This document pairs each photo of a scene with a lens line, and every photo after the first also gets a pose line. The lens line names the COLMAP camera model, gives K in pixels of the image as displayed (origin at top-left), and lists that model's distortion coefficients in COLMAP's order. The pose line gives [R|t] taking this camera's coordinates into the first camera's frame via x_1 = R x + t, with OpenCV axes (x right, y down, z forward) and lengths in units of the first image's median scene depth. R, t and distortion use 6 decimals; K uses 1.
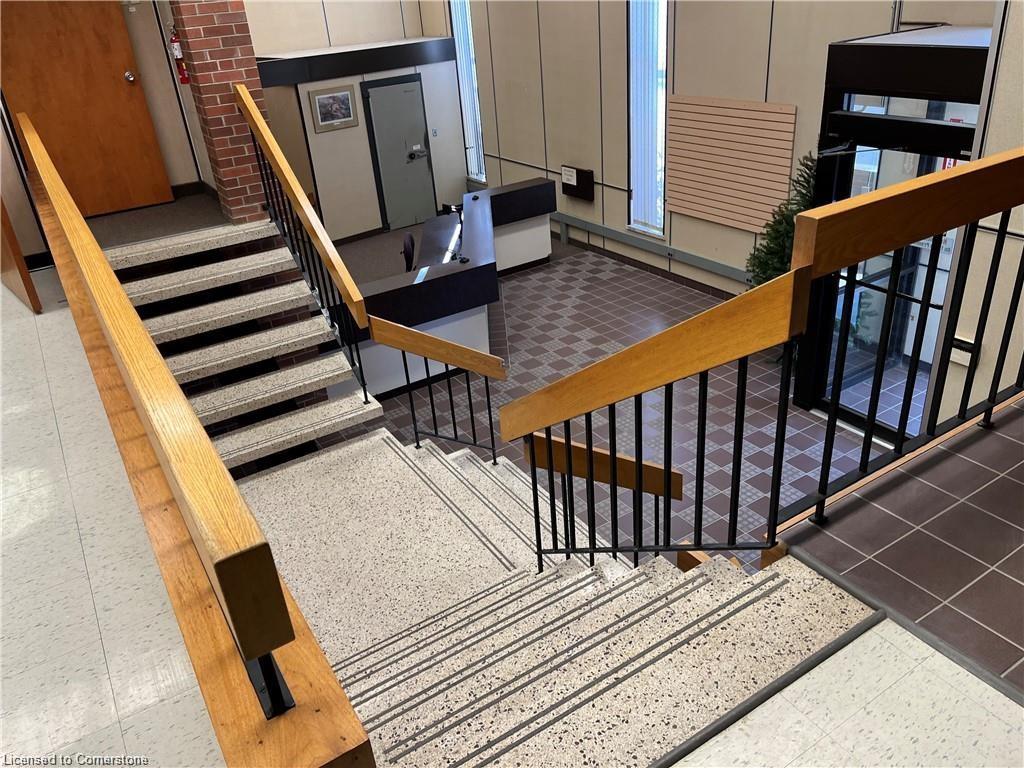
lens RADIAL K [[780.7, 0, 512.0], [0, 780.7, 384.0], [0, 0, 1]] dist [0.080400, -0.116472]
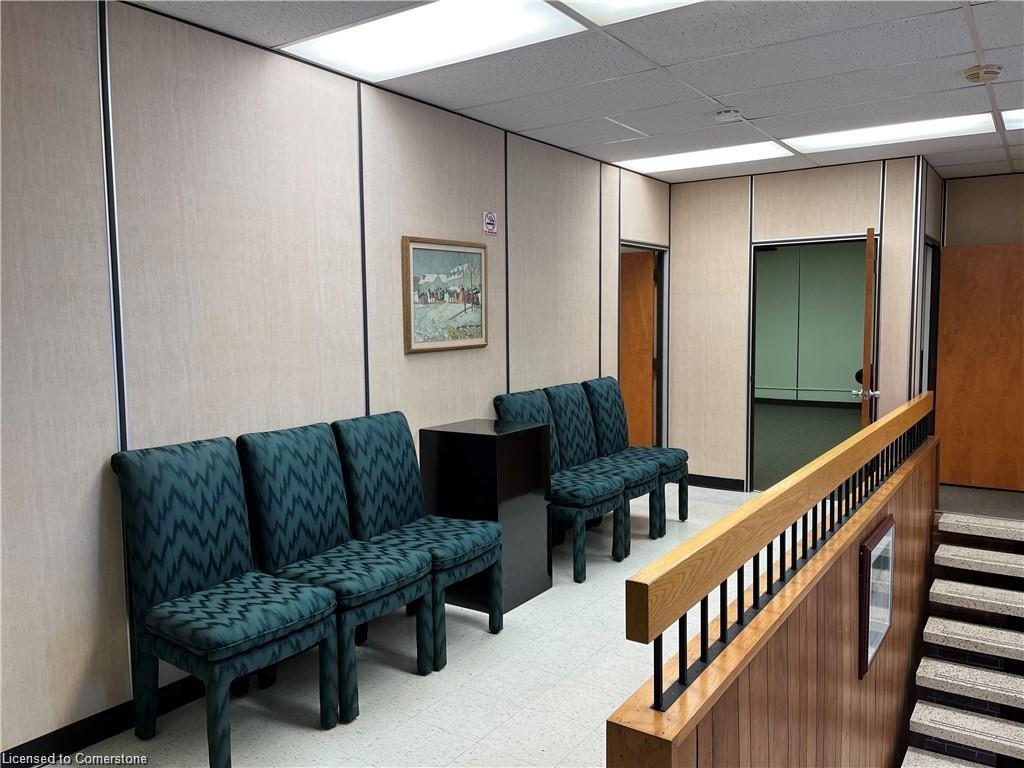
lens RADIAL K [[780.7, 0, 512.0], [0, 780.7, 384.0], [0, 0, 1]] dist [0.080400, -0.116472]
pose [[0.401723, 0.153632, -0.902782, 0.129882], [-0.434952, 0.899544, -0.040465, -0.008757], [0.805875, 0.408923, 0.428191, -0.039246]]
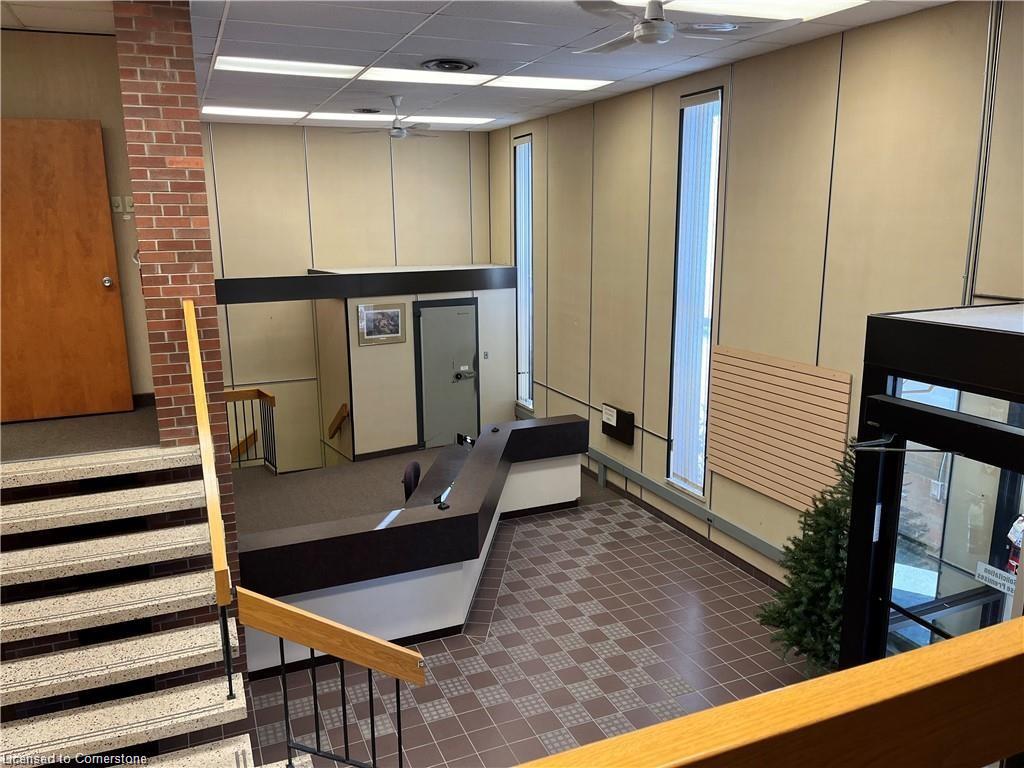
lens RADIAL K [[780.7, 0, 512.0], [0, 780.7, 384.0], [0, 0, 1]] dist [0.080400, -0.116472]
pose [[0.985142, 0.098772, -0.140498, 0.093502], [-0.131597, 0.959782, -0.247993, -0.065148], [0.110353, 0.262798, 0.958519, 0.115536]]
